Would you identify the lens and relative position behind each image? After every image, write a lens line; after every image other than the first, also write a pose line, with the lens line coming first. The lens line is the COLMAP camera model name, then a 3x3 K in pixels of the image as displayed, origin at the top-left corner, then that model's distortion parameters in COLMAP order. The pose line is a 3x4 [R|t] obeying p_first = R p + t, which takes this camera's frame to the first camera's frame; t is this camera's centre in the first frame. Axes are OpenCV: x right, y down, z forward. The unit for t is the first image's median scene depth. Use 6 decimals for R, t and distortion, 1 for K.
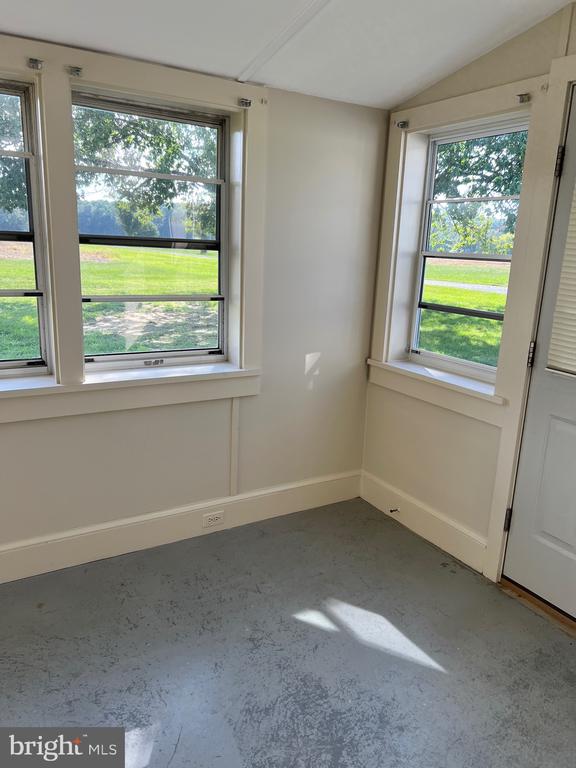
lens RADIAL K [[574.9, 0, 285.2], [0, 574.9, 383.6], [0, 0, 1]] dist [0.039451, -0.050048]
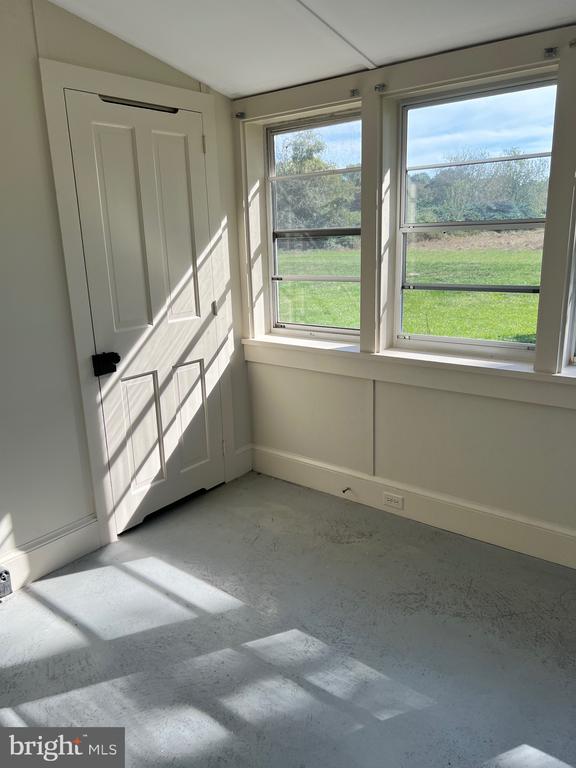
lens RADIAL K [[574.9, 0, 285.6], [0, 574.9, 384.1], [0, 0, 1]] dist [0.039451, -0.050048]
pose [[0.368726, 0.198294, -0.908141, 0.869224], [-0.179134, 0.973826, 0.139904, -0.095057], [0.912114, 0.111092, 0.394596, 0.489514]]
